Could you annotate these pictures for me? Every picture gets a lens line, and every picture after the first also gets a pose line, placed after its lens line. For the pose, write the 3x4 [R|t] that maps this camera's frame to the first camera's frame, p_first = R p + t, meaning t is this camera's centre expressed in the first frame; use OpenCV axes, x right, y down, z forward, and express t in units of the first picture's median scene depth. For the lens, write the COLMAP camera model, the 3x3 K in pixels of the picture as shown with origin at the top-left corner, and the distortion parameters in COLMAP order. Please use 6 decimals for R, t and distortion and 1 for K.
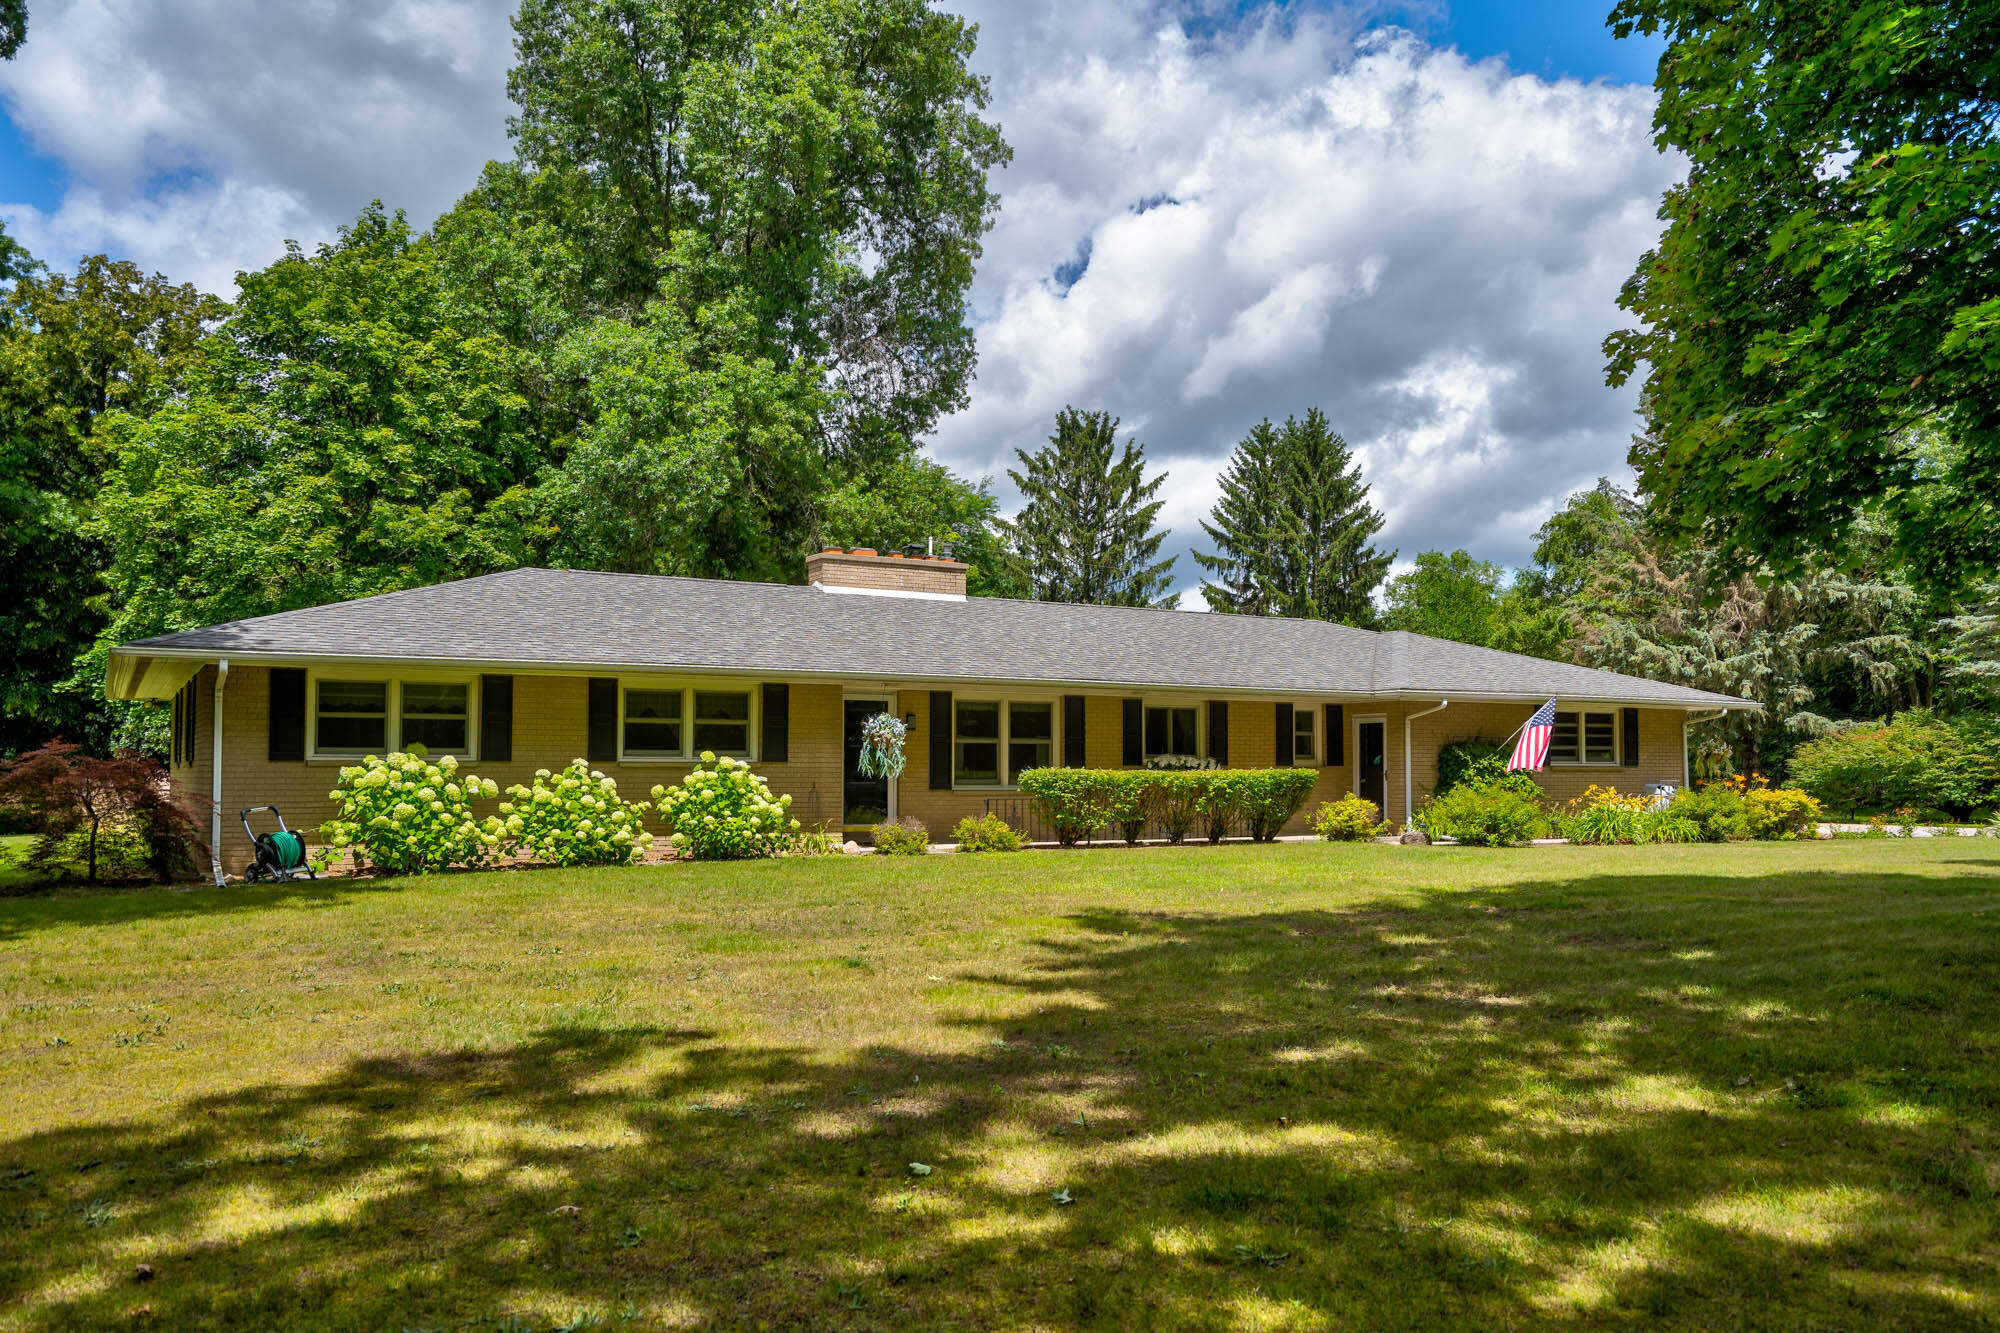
lens RADIAL K [[1494.3, 0, 1000.0], [0, 1494.3, 666.5], [0, 0, 1]] dist [0.026546, 0.001475]
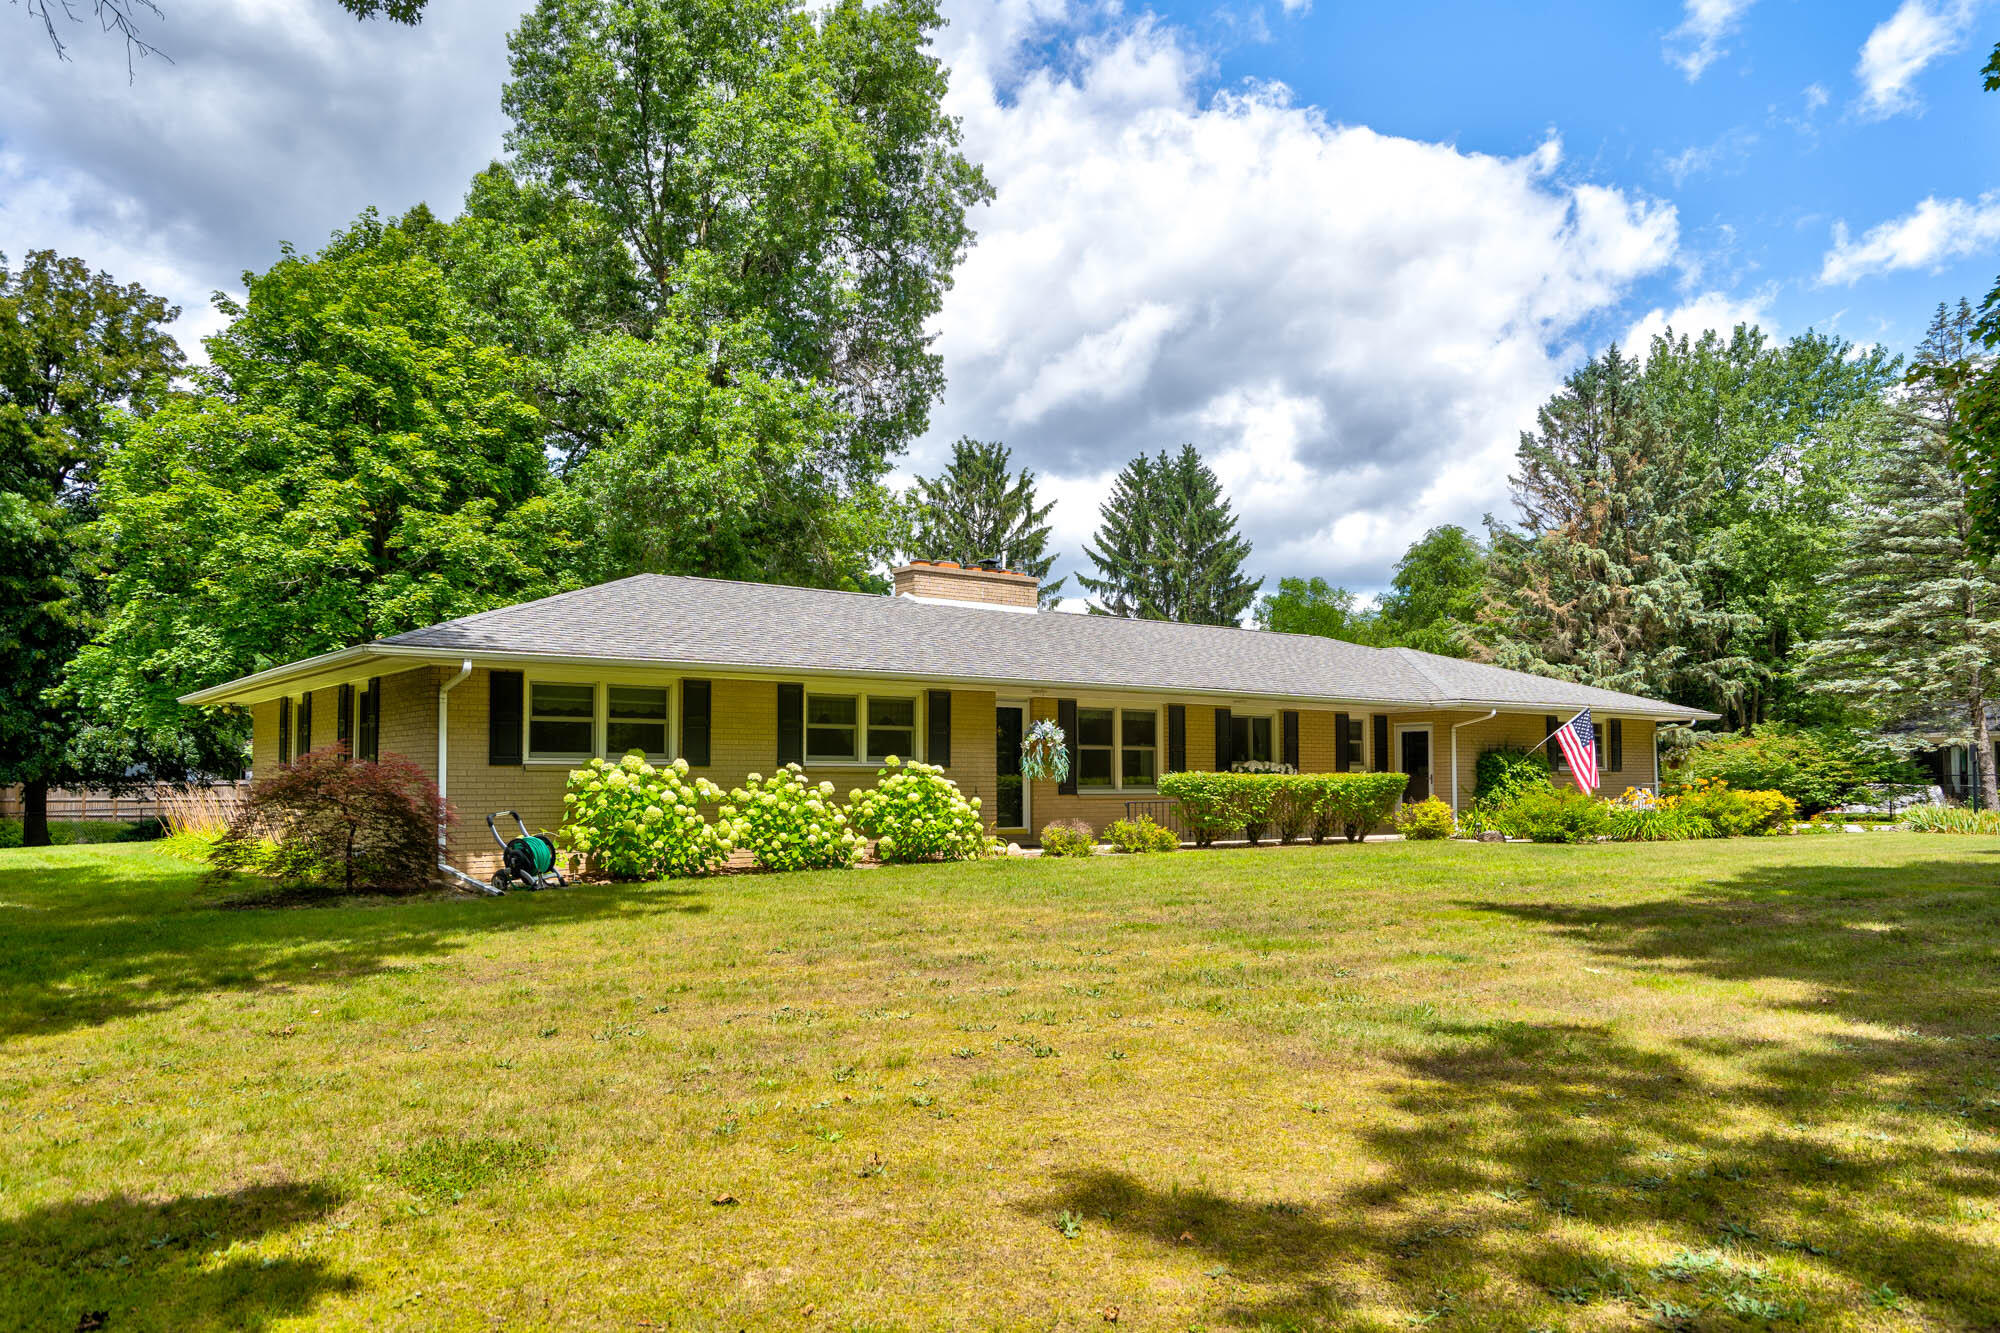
lens RADIAL K [[1412.7, 0, 1000.0], [0, 1412.7, 666.5], [0, 0, 1]] dist [0.004703, 0.001728]
pose [[0.990541, 0.007630, 0.137006, -0.149009], [-0.005908, 0.999898, -0.012974, 0.004706], [-0.137091, 0.012042, 0.990485, 0.023025]]
